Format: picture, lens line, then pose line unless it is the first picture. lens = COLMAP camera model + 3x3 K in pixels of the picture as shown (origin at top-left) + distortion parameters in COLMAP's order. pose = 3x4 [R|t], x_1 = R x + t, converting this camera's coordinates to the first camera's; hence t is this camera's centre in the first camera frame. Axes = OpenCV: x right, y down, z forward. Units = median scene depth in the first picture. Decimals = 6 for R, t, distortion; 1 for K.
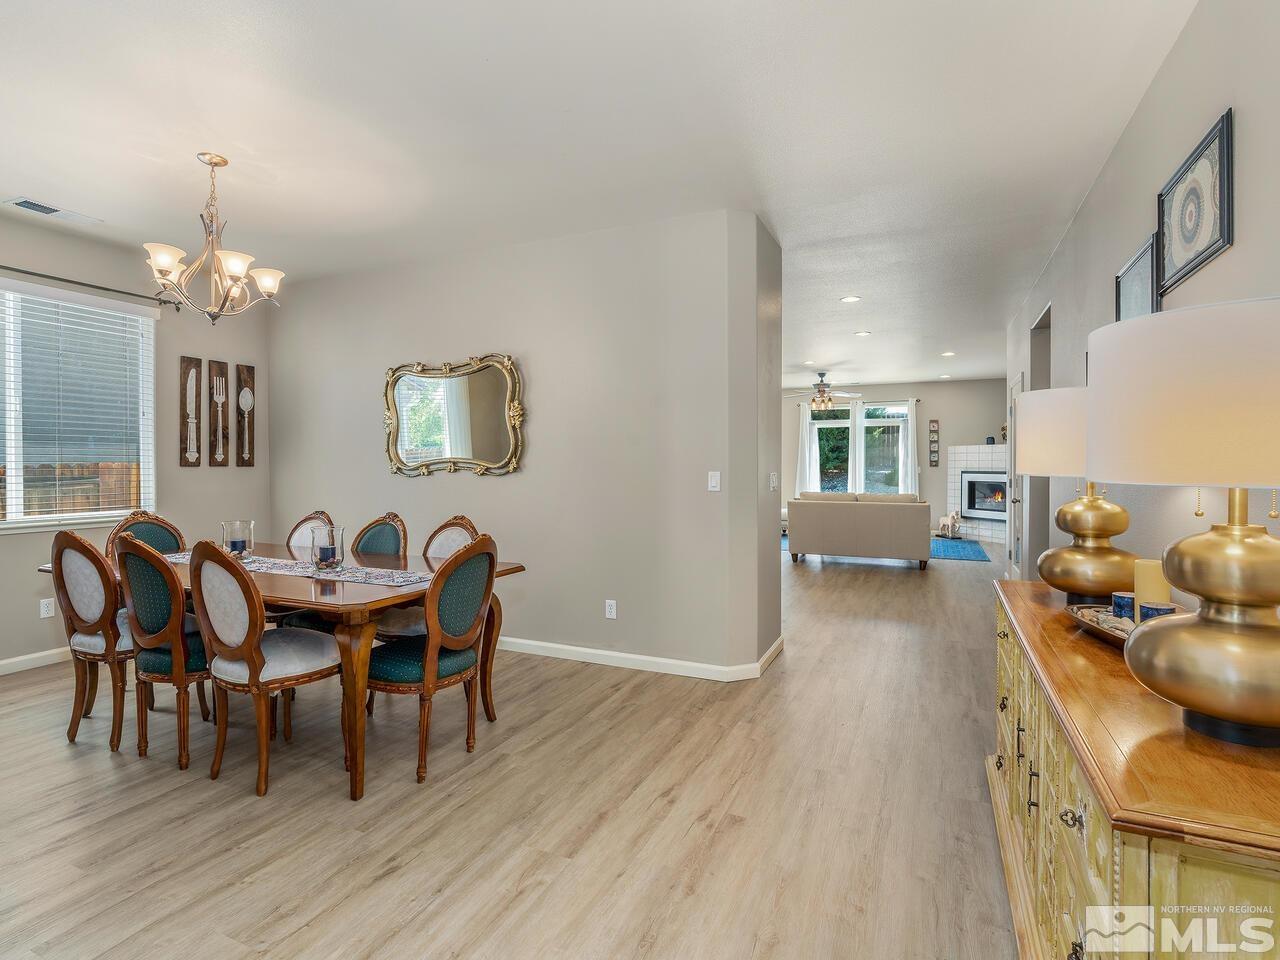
lens RADIAL K [[650.0, 0, 636.0], [0, 650.0, 474.8], [0, 0, 1]] dist [-0.004400, 0.002346]
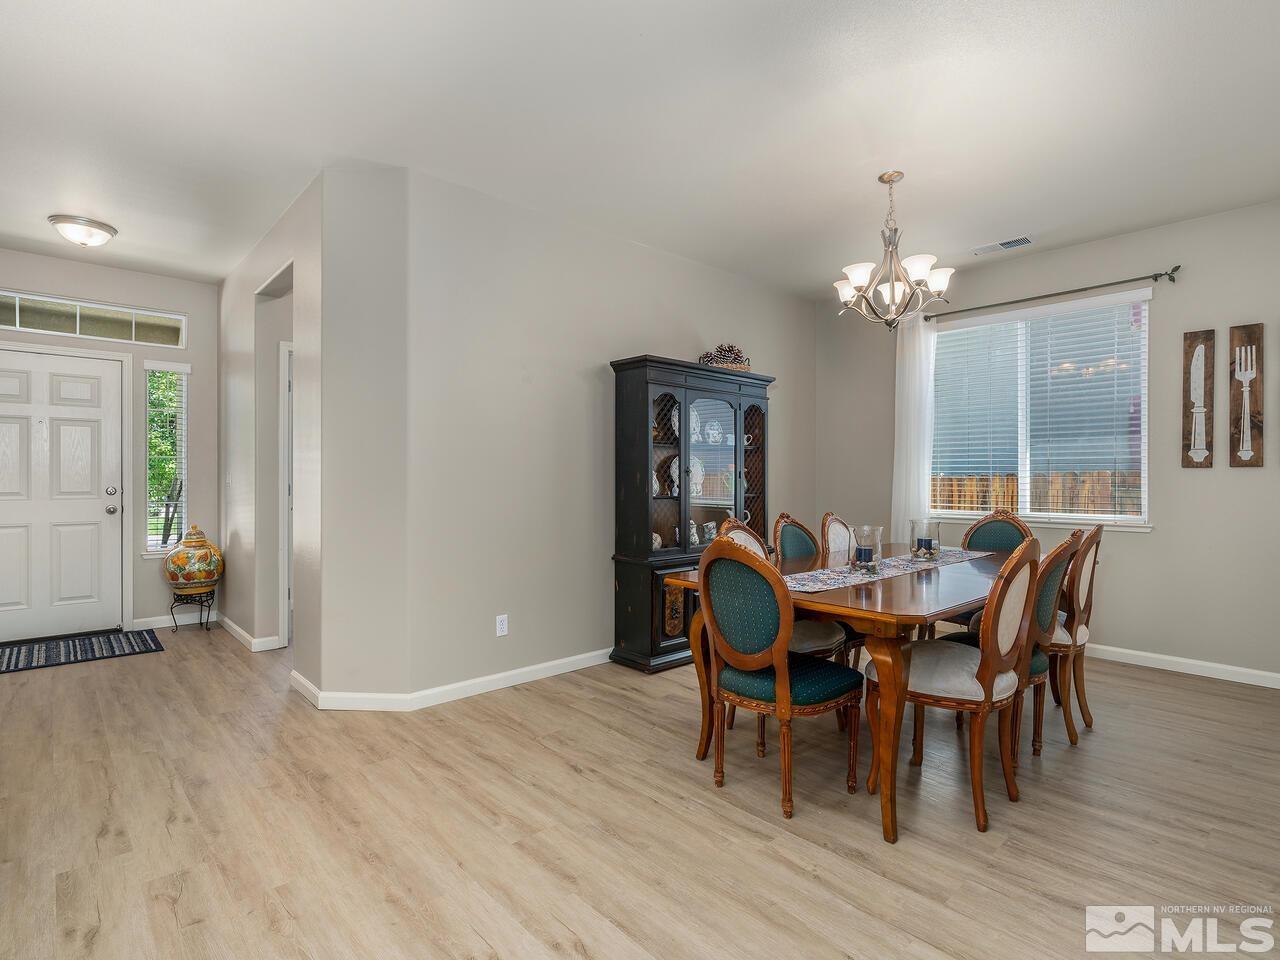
lens RADIAL K [[654.2, 0, 633.3], [0, 654.2, 482.6], [0, 0, 1]] dist [-0.005713, 0.000832]
pose [[-0.398477, 0.001941, -0.917176, 0.435646], [-0.017190, 0.999806, 0.009584, 0.013064], [0.917017, 0.019585, -0.398367, 0.909223]]
